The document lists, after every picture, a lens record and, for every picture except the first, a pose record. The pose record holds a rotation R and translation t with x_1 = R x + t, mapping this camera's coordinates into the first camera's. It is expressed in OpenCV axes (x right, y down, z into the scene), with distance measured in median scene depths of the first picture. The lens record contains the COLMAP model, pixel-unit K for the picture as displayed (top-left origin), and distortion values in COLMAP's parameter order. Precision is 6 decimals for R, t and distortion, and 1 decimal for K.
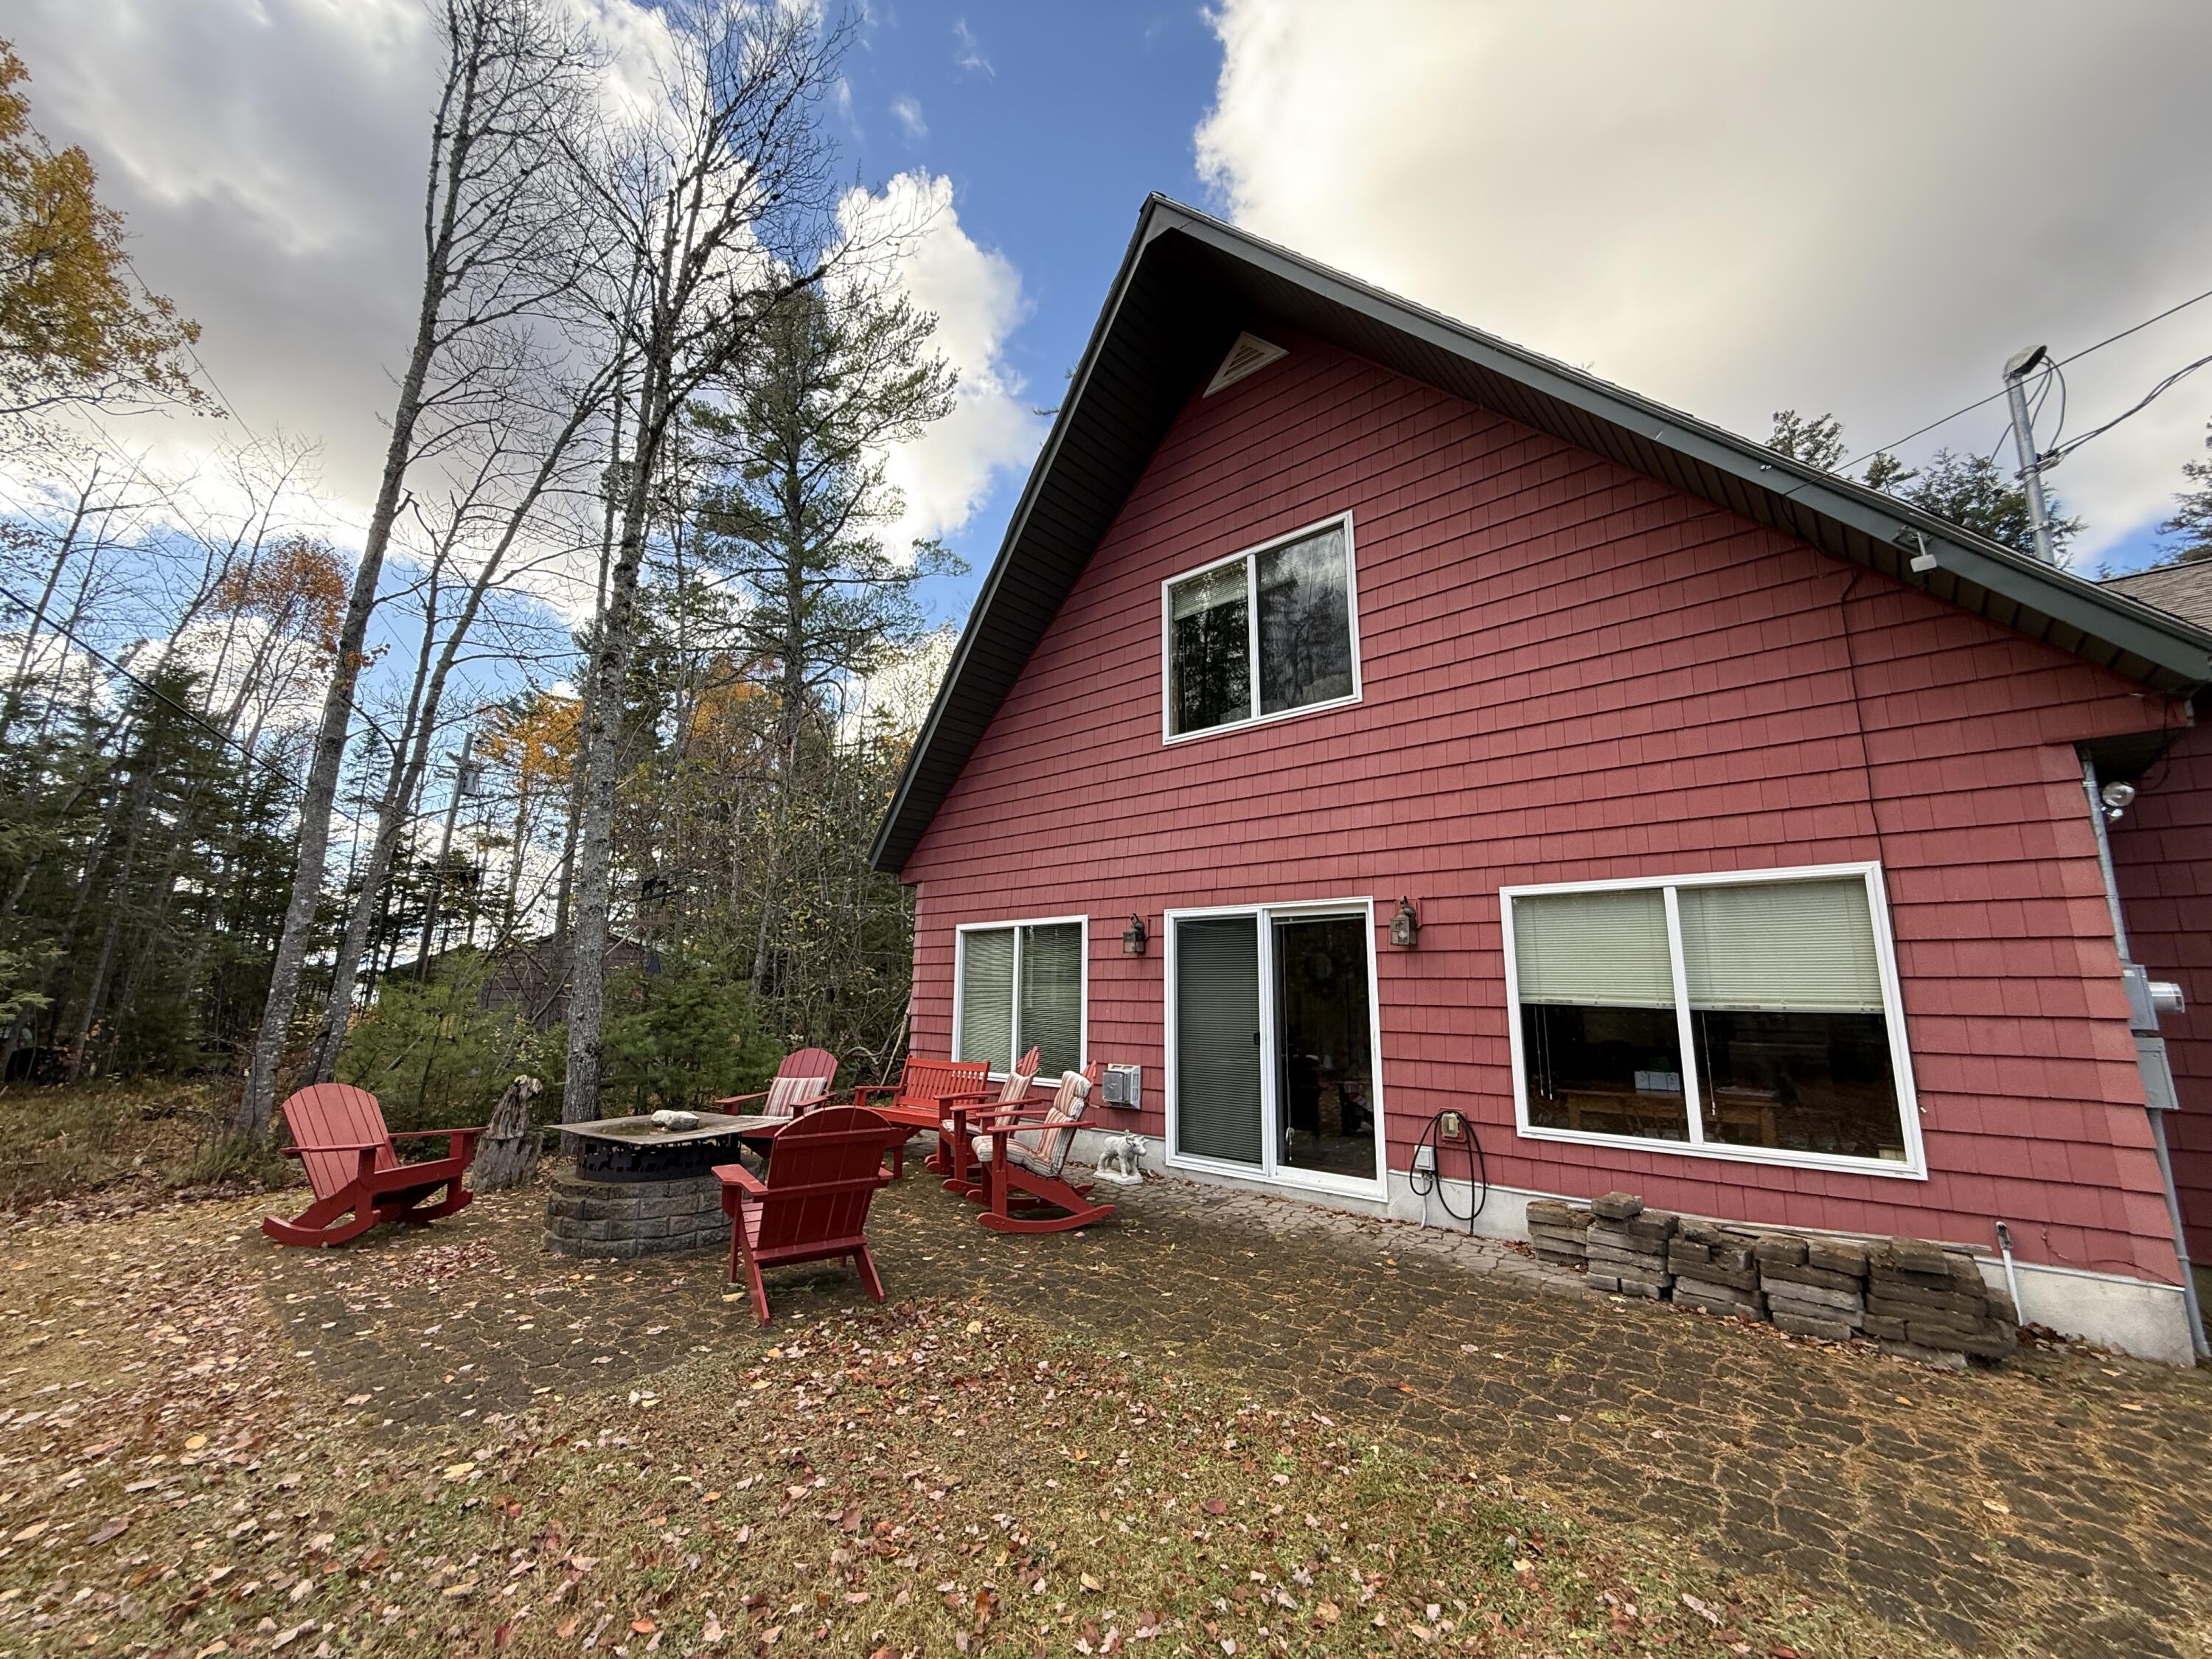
lens RADIAL K [[882.0, 0, 1100.8], [0, 882.0, 831.5], [0, 0, 1]] dist [0.001693, -0.000214]
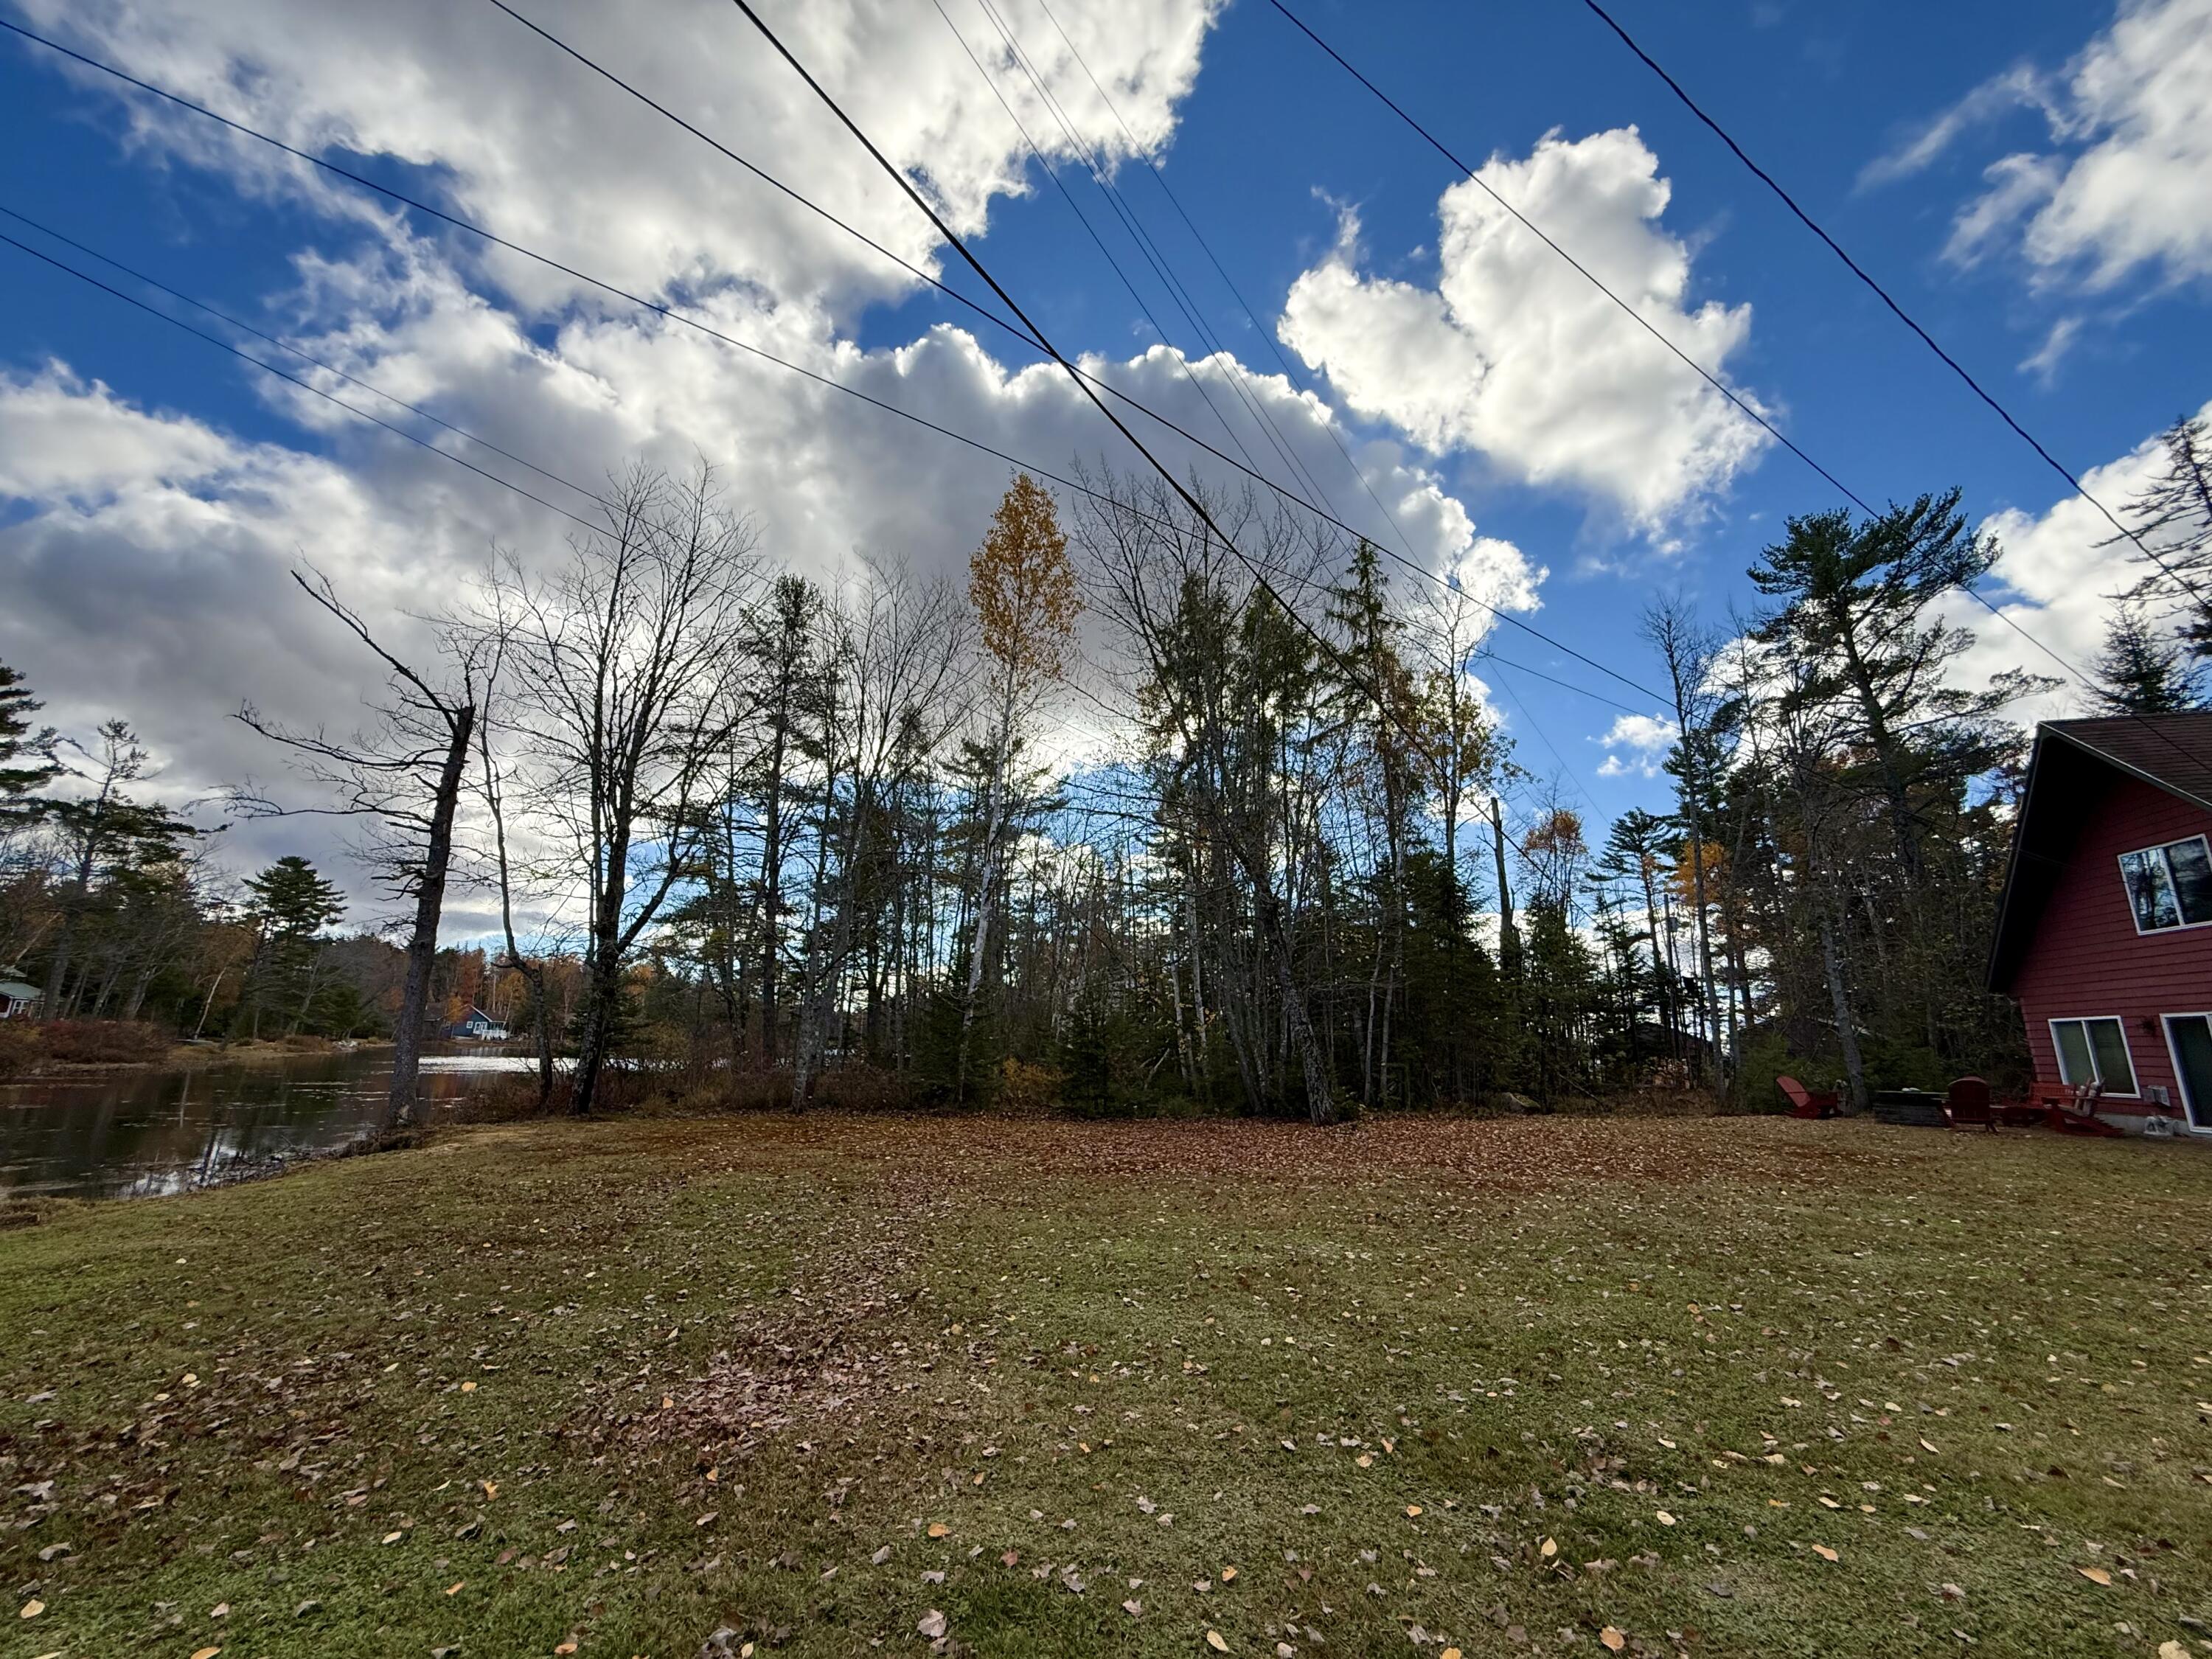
lens RADIAL K [[882.0, 0, 1100.8], [0, 882.0, 831.5], [0, 0, 1]] dist [0.001693, -0.000214]
pose [[0.444156, -0.211842, -0.870545, 1.070587], [0.144851, 0.975841, -0.163561, -0.438862], [0.884163, -0.053453, 0.464111, -2.714073]]
